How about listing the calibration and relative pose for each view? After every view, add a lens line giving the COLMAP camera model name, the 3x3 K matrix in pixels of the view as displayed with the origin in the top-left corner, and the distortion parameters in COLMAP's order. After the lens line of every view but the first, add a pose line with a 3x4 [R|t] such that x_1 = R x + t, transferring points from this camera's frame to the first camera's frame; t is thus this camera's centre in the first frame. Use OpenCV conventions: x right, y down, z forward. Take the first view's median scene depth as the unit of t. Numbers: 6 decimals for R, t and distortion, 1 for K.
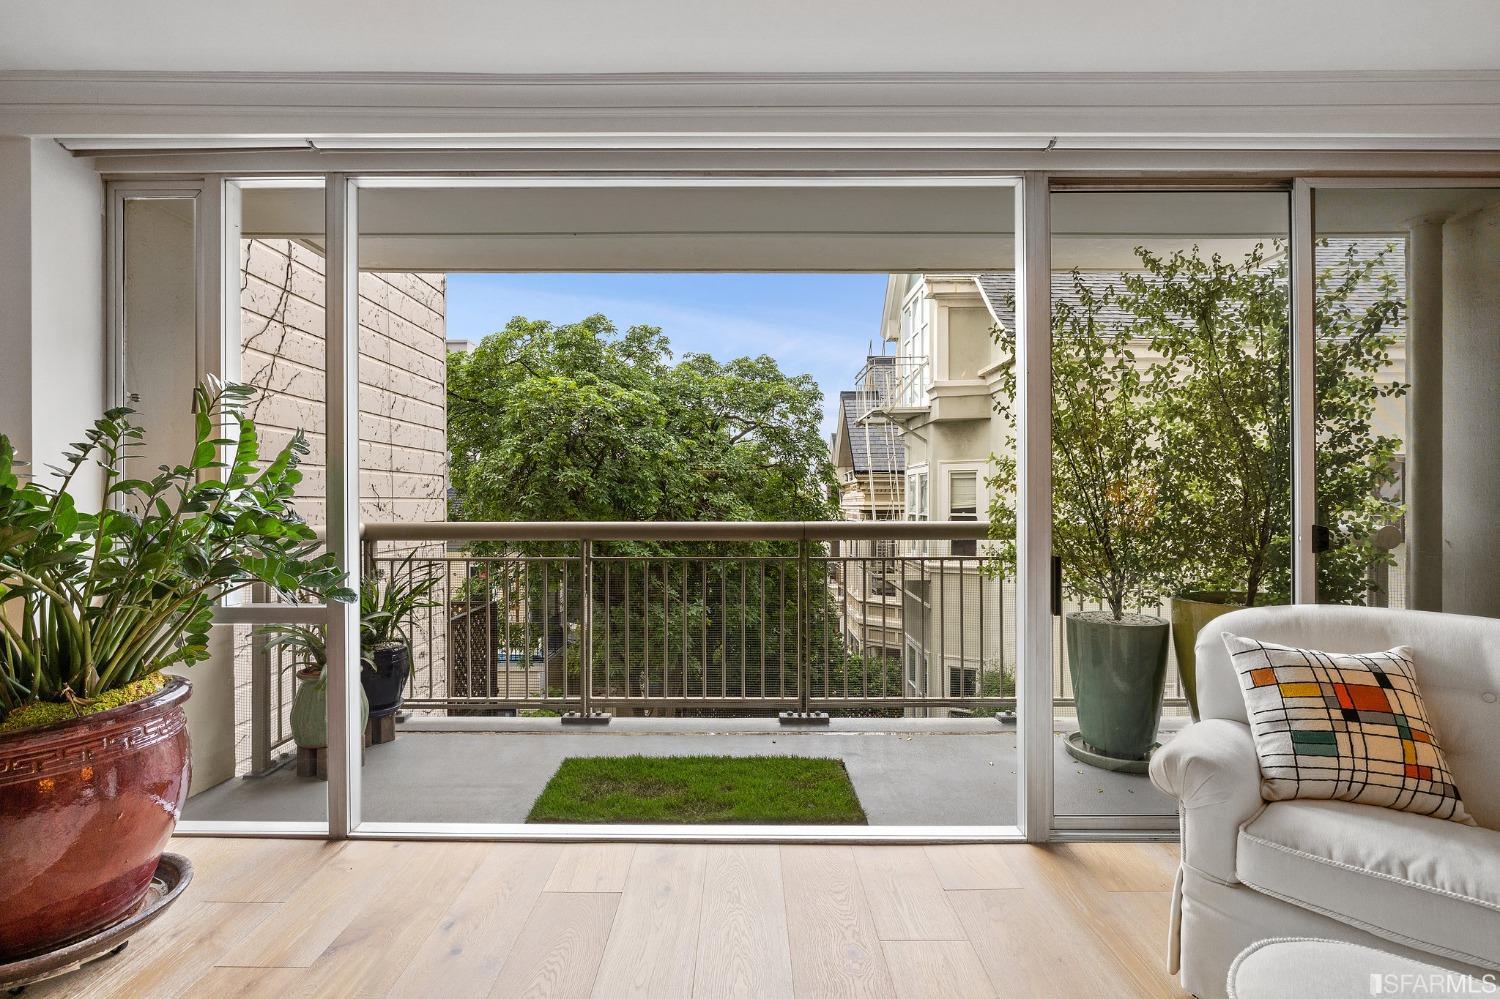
lens RADIAL K [[756.3, 0, 752.4], [0, 756.3, 499.0], [0, 0, 1]] dist [-0.002397, -0.000244]
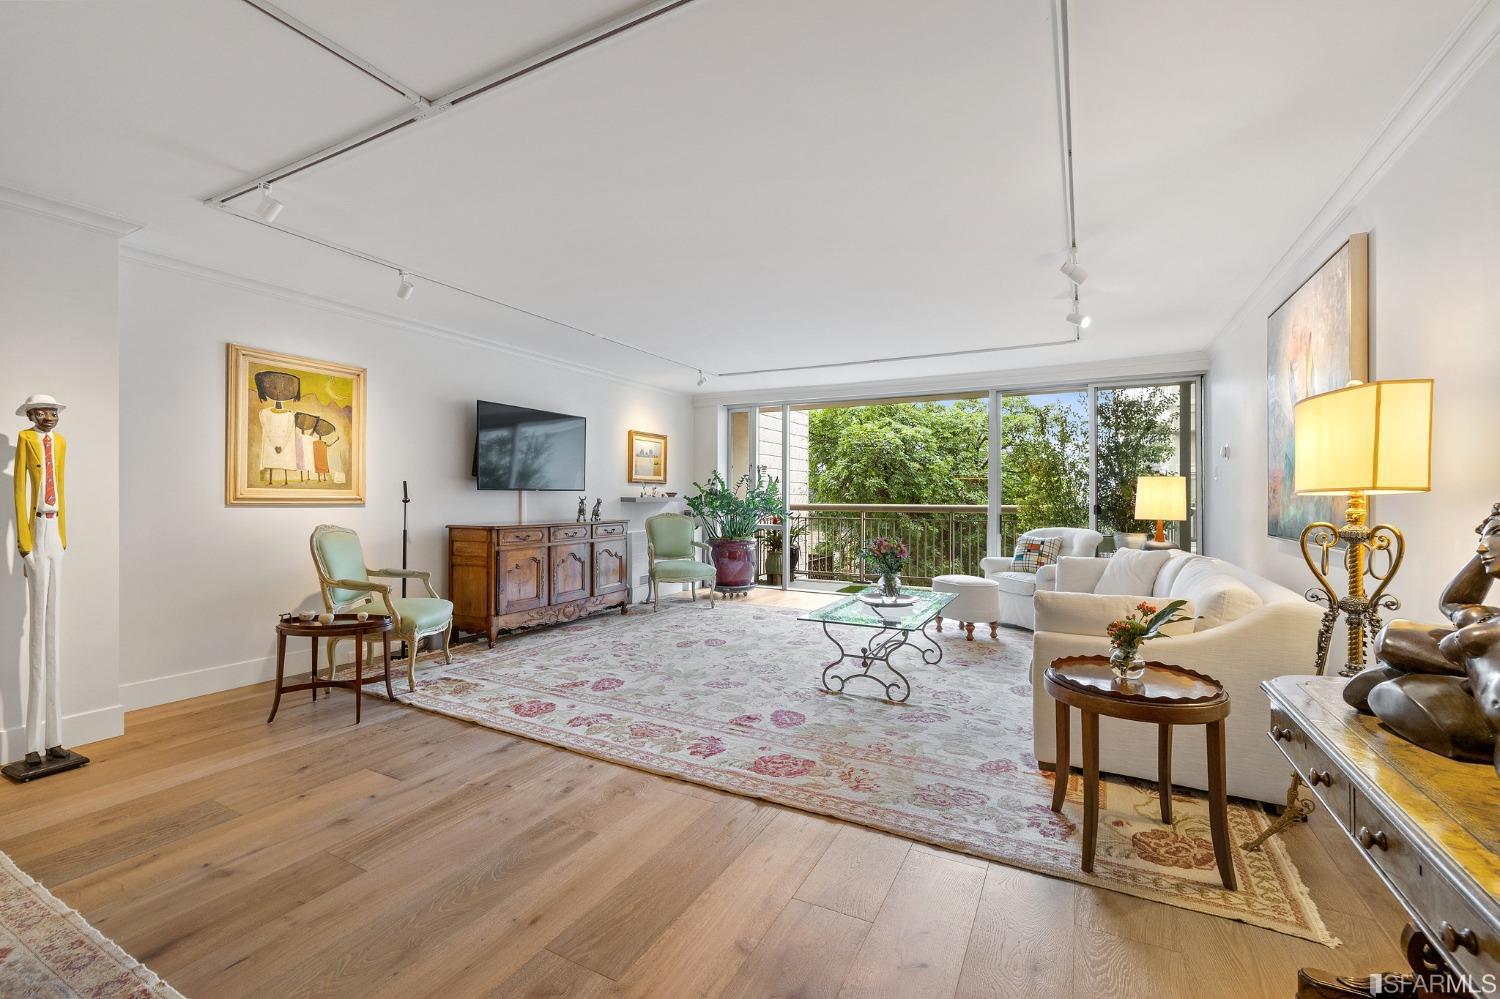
lens RADIAL K [[637.5, 0, 746.4], [0, 637.5, 494.4], [0, 0, 1]] dist [0.000027, -0.000117]
pose [[0.890628, 0.009293, -0.454637, 0.168369], [-0.008759, 0.999956, 0.003280, -0.002783], [0.454648, 0.001061, 0.890671, -0.452447]]
